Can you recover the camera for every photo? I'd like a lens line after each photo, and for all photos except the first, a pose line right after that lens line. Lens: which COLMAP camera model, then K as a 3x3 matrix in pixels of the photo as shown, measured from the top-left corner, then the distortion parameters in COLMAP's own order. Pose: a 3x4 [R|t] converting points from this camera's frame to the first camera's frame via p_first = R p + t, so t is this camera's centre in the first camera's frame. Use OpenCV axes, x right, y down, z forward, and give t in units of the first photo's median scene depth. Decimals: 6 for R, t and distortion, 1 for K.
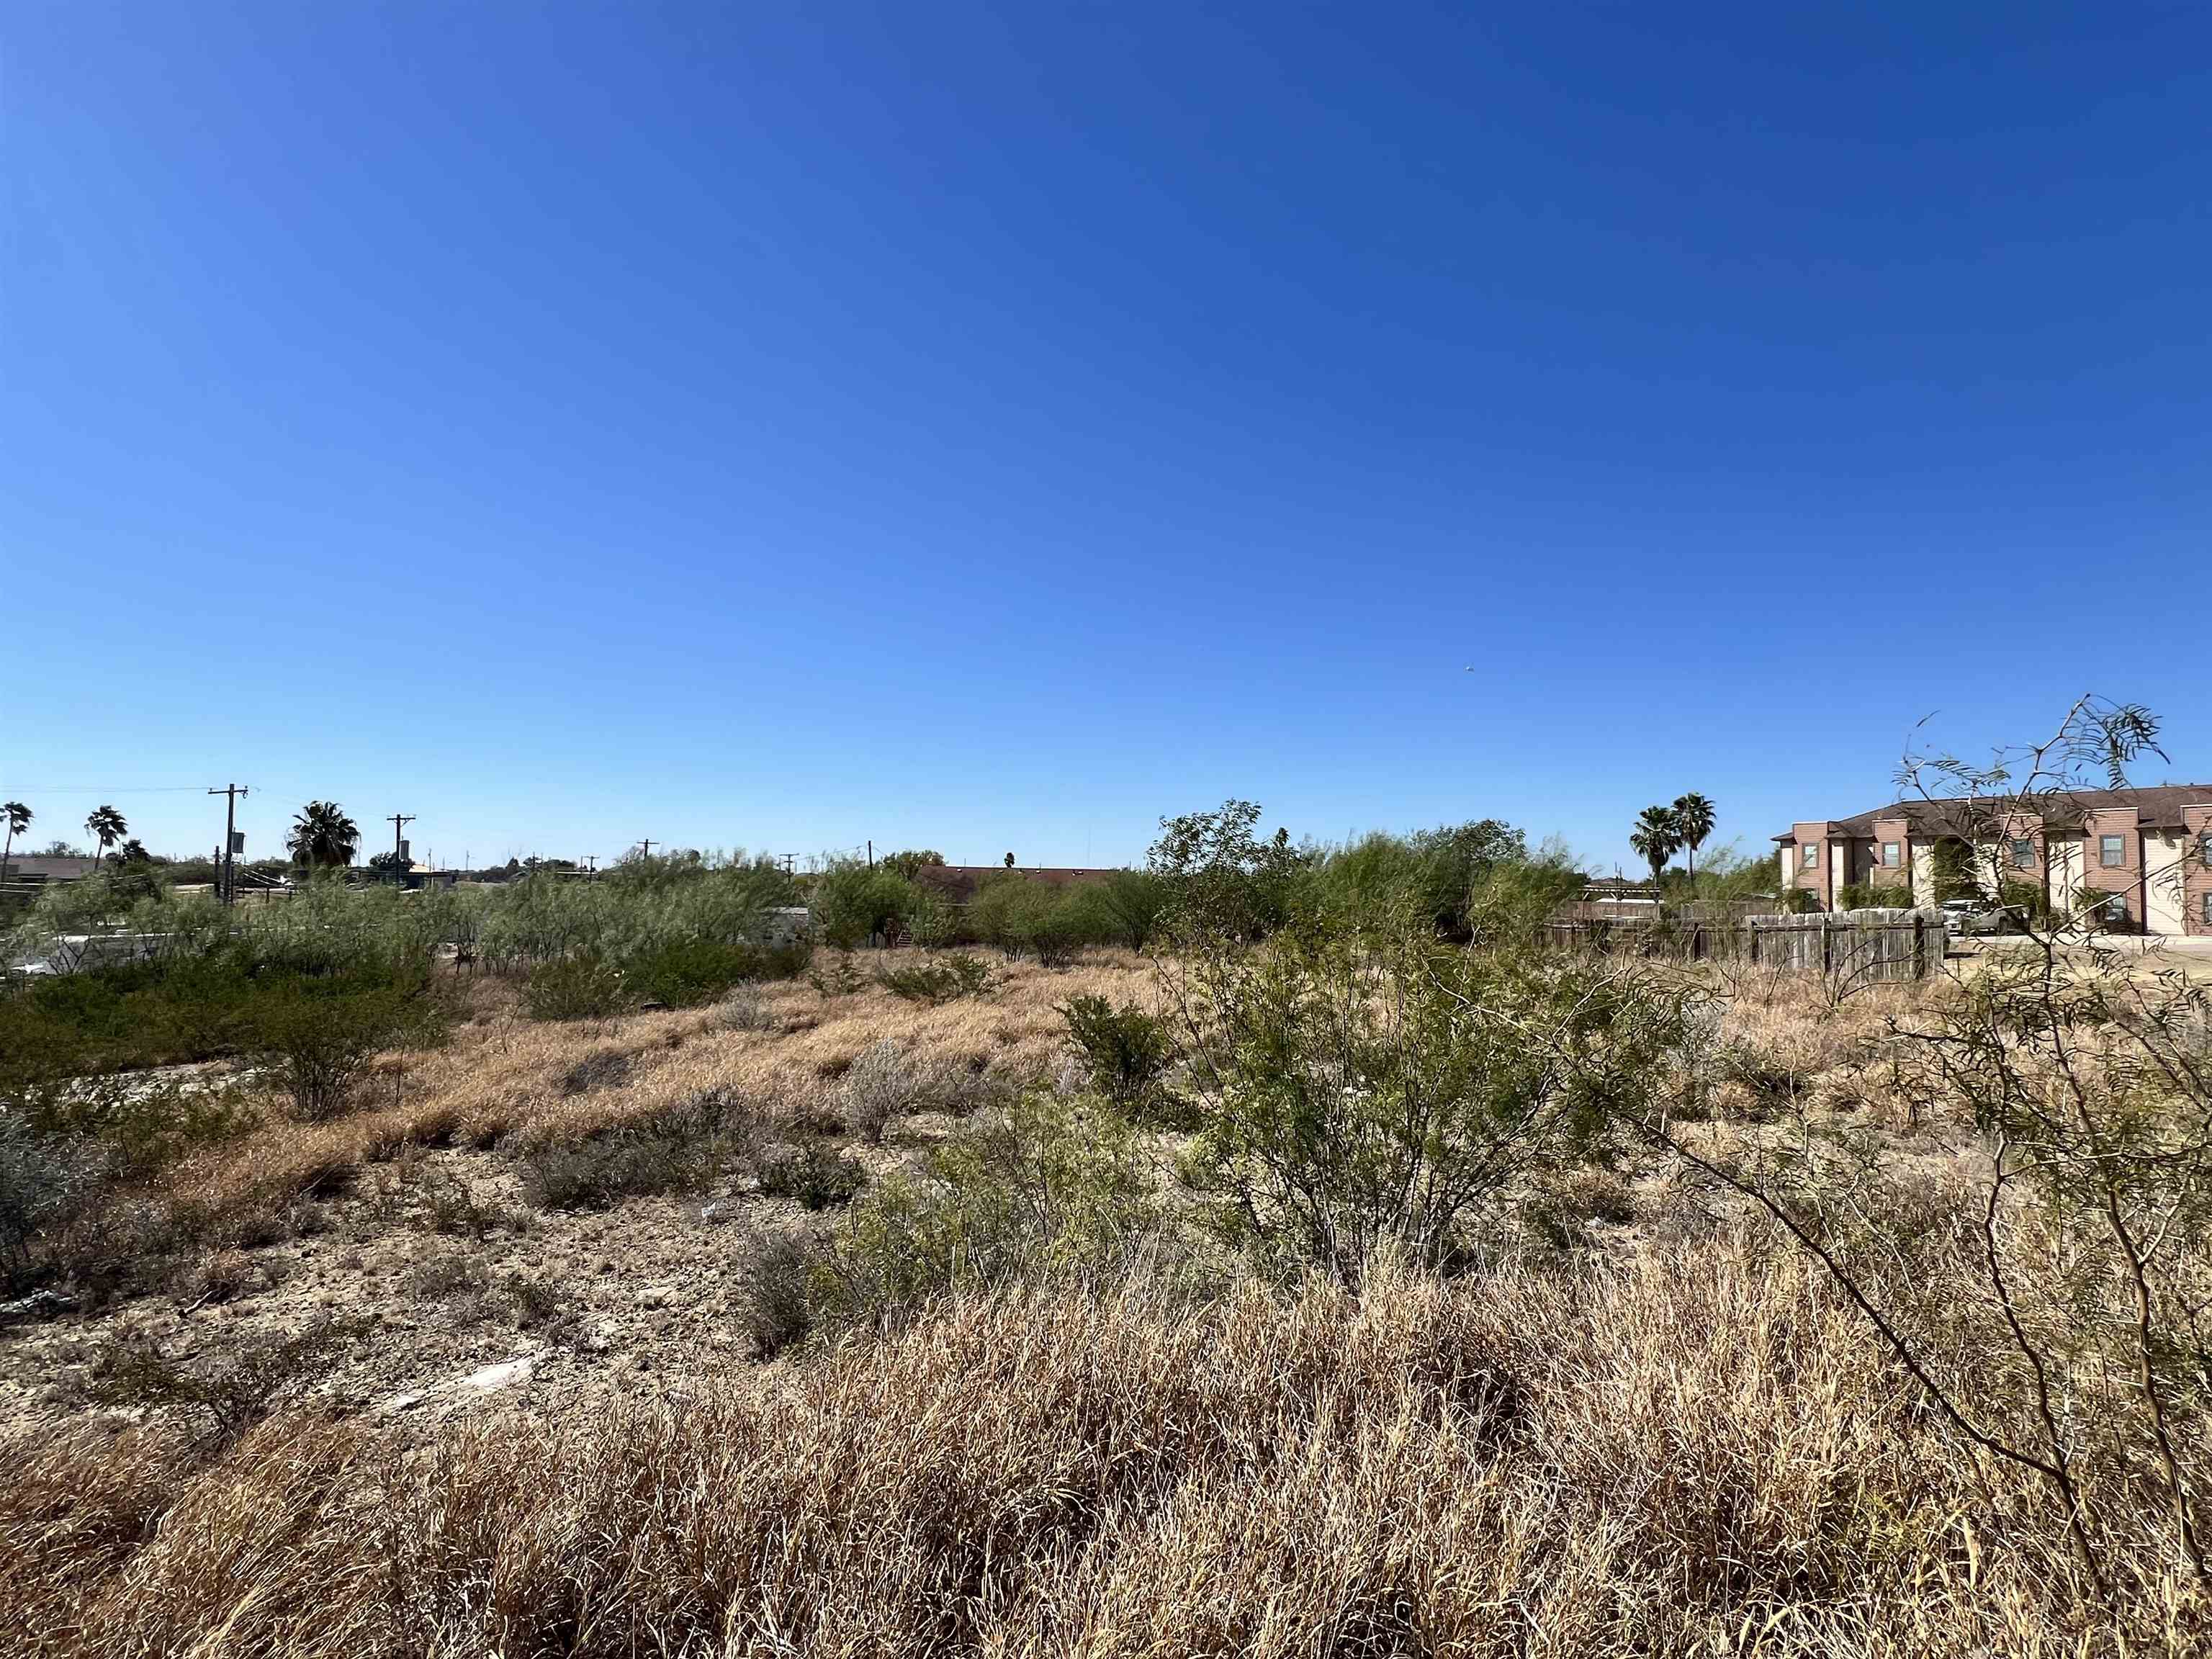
lens RADIAL K [[1068.3, 0, 1102.7], [0, 1068.3, 825.7], [0, 0, 1]] dist [0.001810, 0.000273]
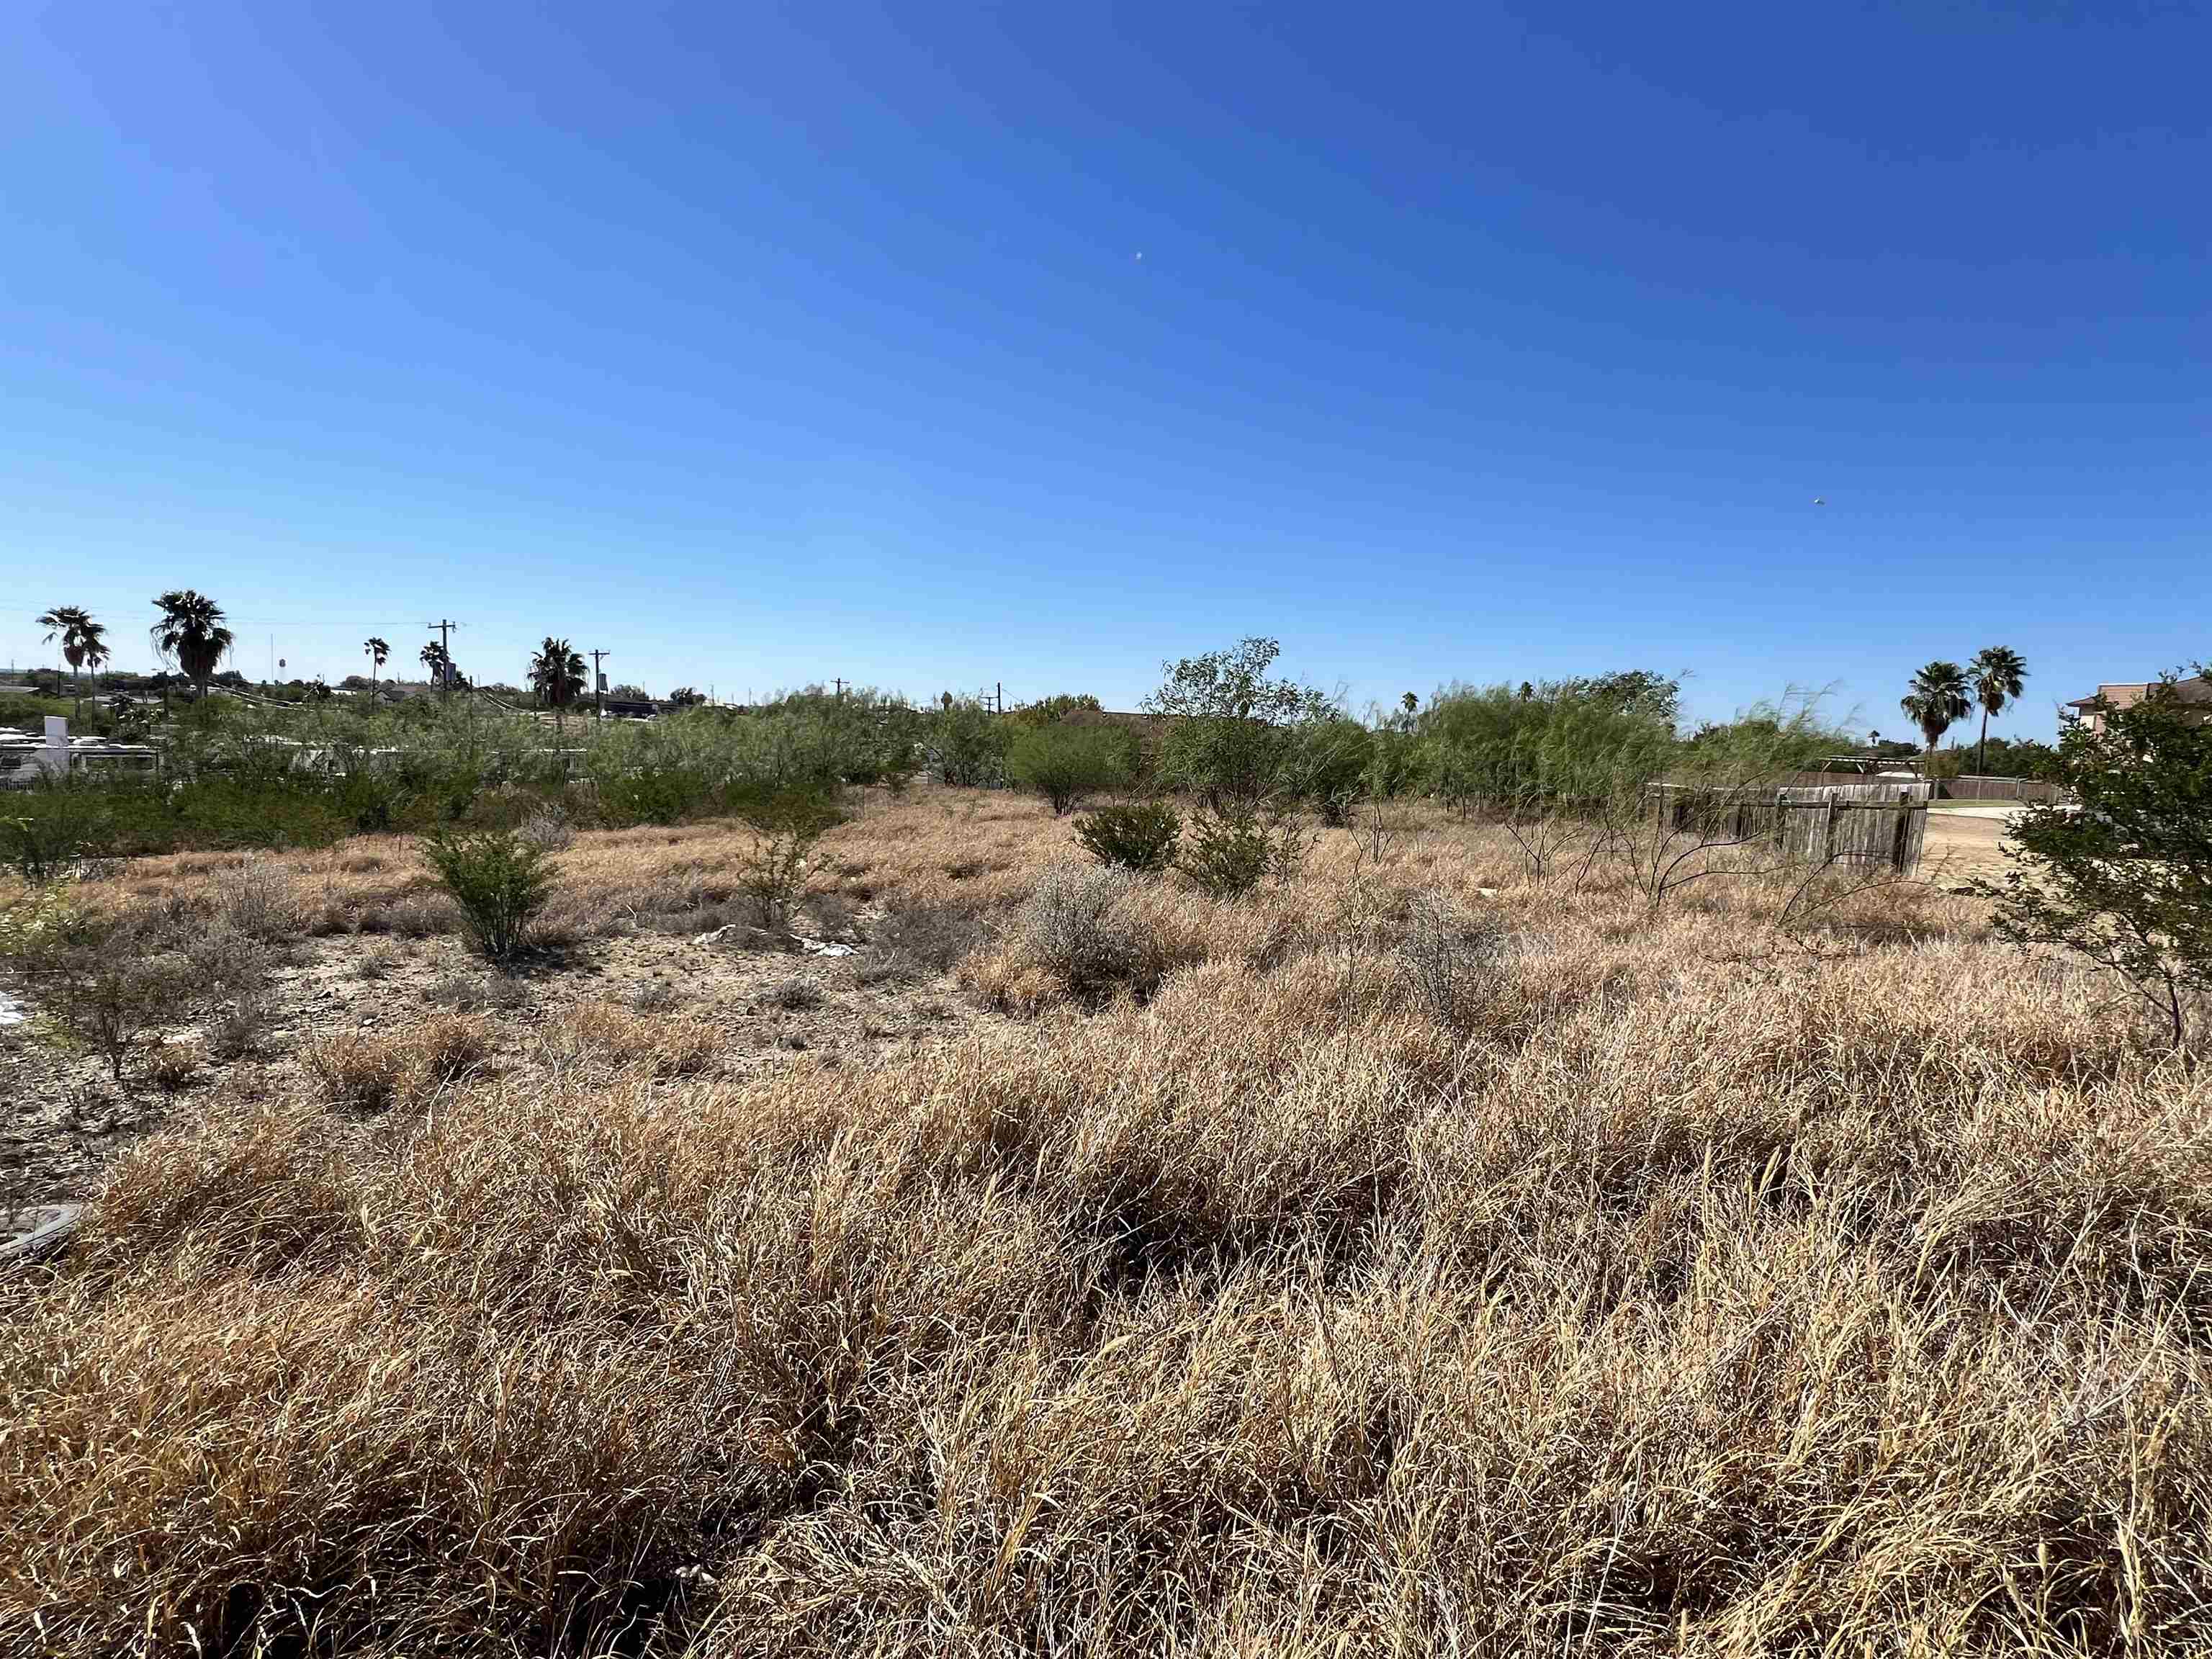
lens RADIAL K [[1068.3, 0, 1105.3], [0, 1068.3, 826.5], [0, 0, 1]] dist [0.001810, 0.000273]
pose [[0.971337, 0.051883, -0.231973, 0.113873], [-0.018836, 0.989621, 0.142465, 0.002668], [0.236957, -0.134012, 0.962233, 0.035102]]
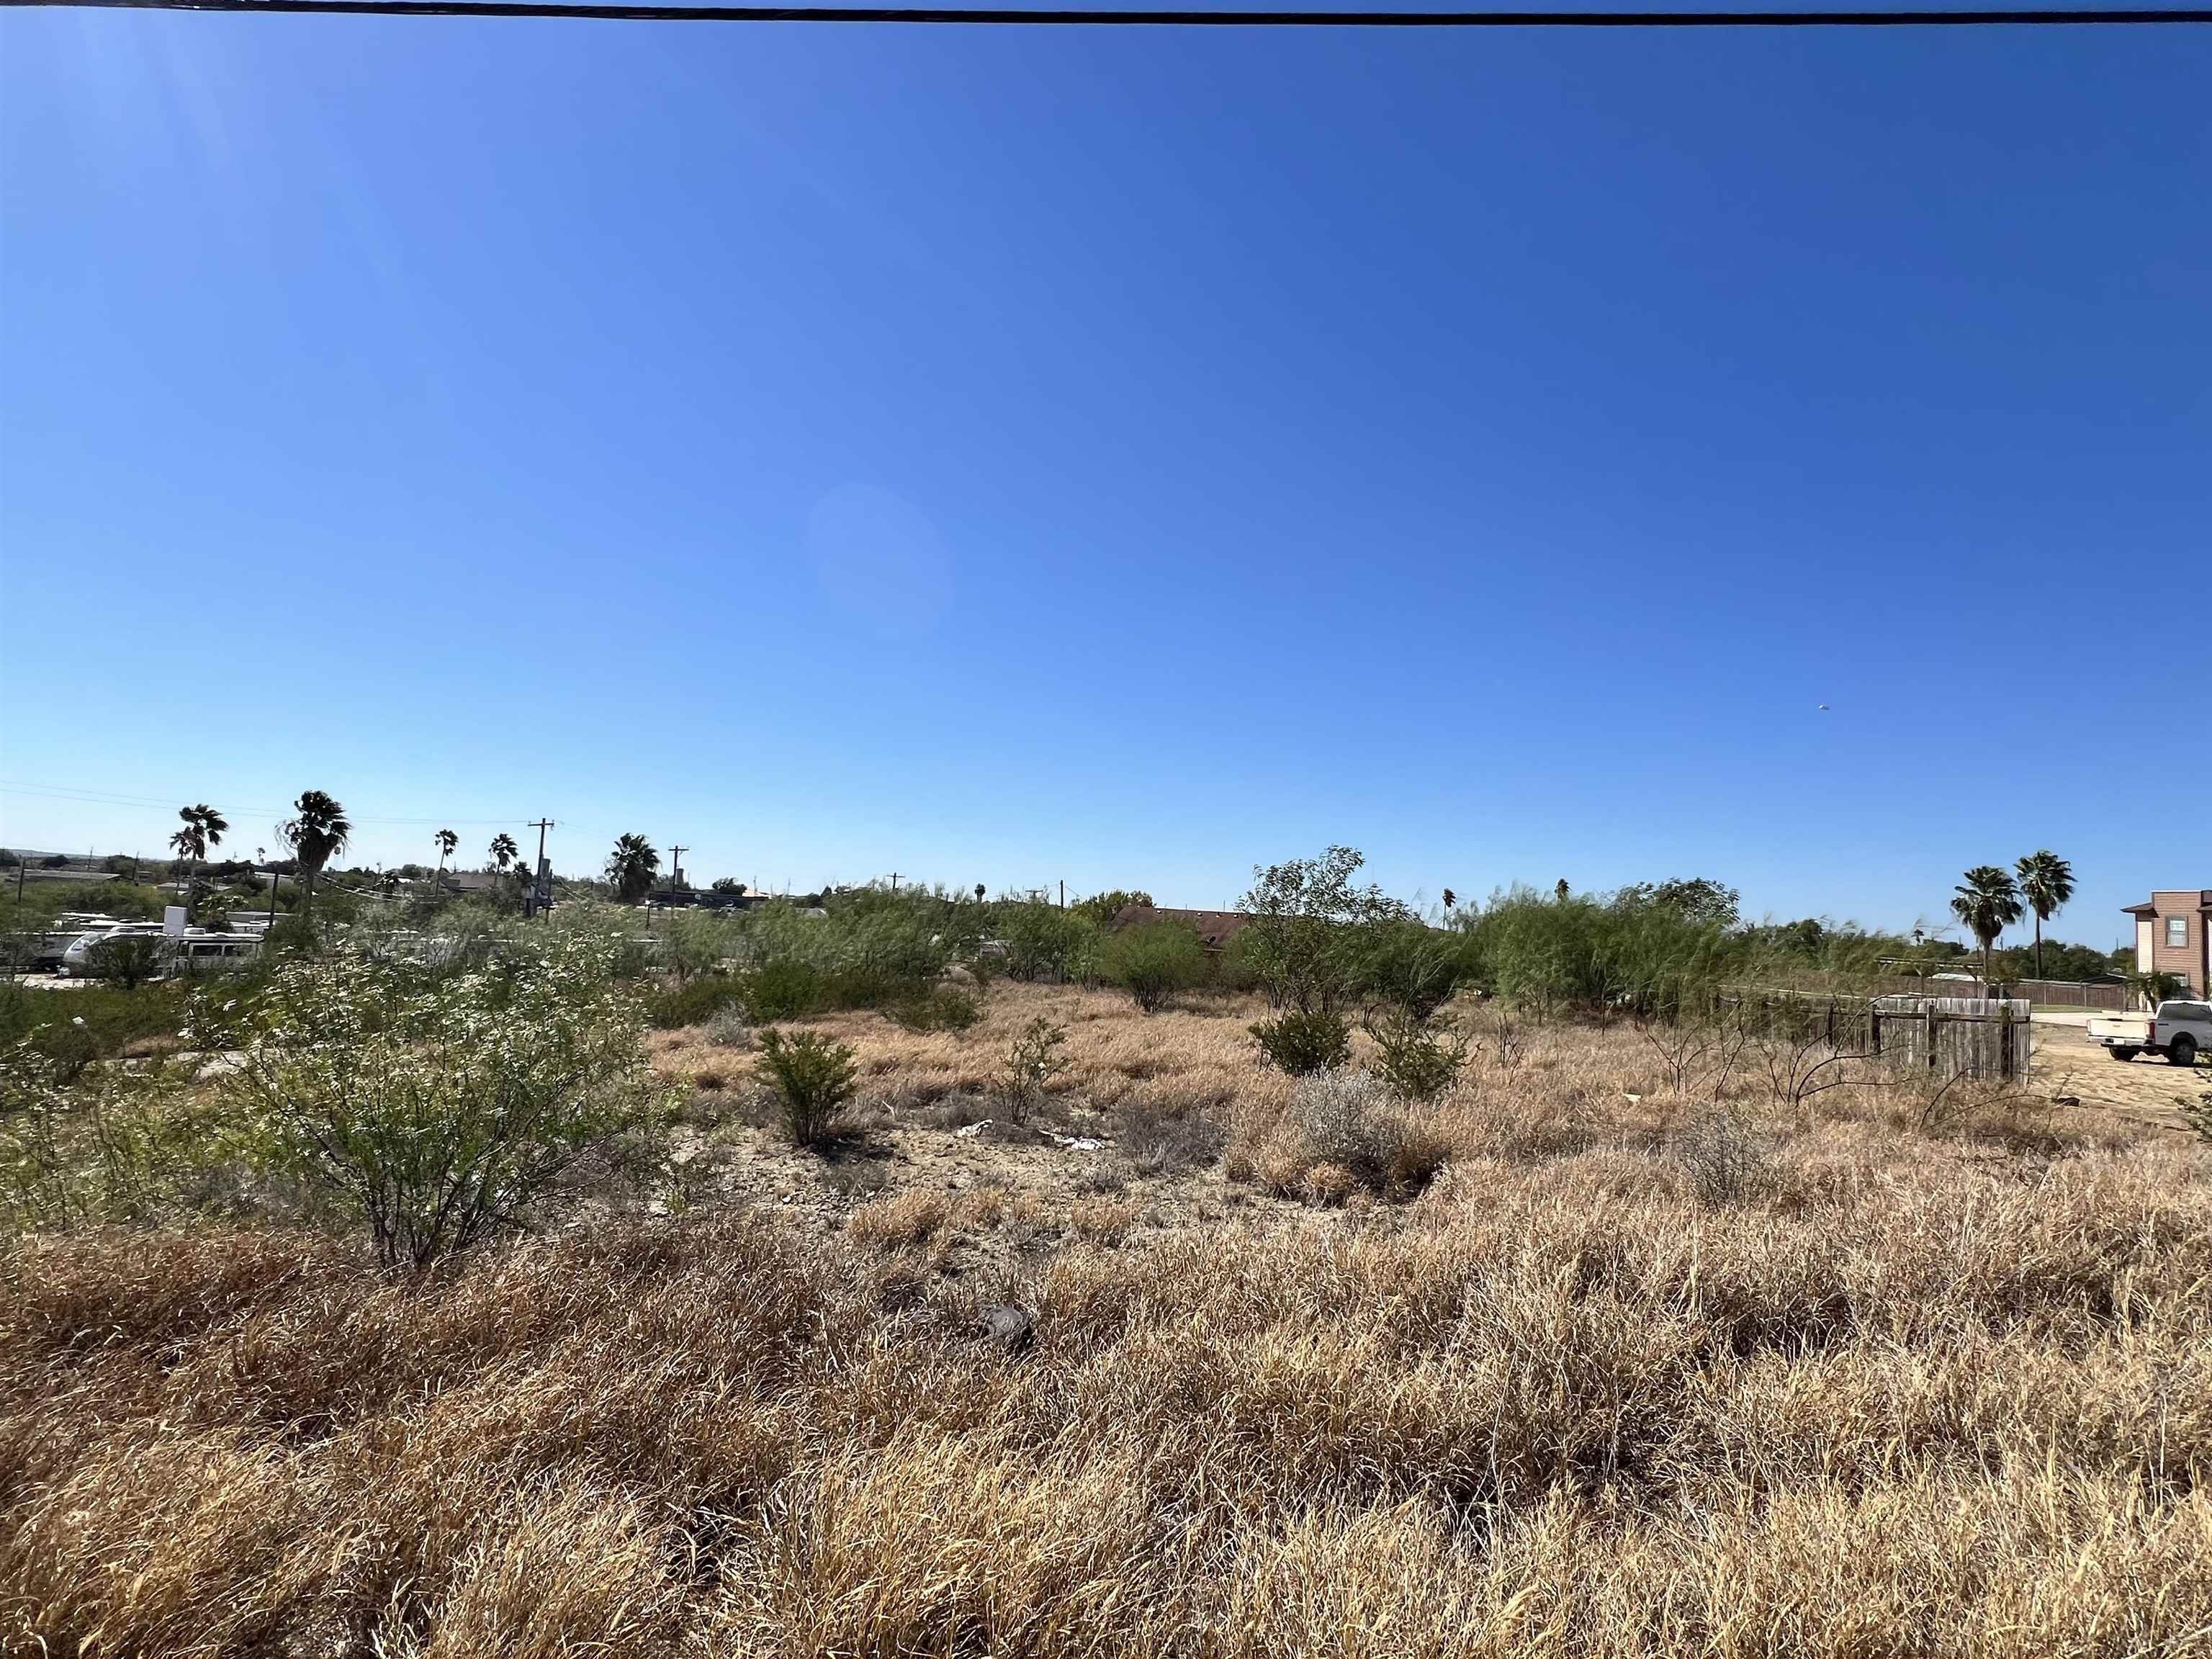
lens RADIAL K [[1068.3, 0, 1104.0], [0, 1068.3, 829.1], [0, 0, 1]] dist [0.001810, 0.000273]
pose [[0.964779, 0.016232, -0.262559, 0.089783], [-0.025607, 0.999149, -0.032323, -0.003020], [0.261811, 0.037907, 0.964374, 0.001935]]
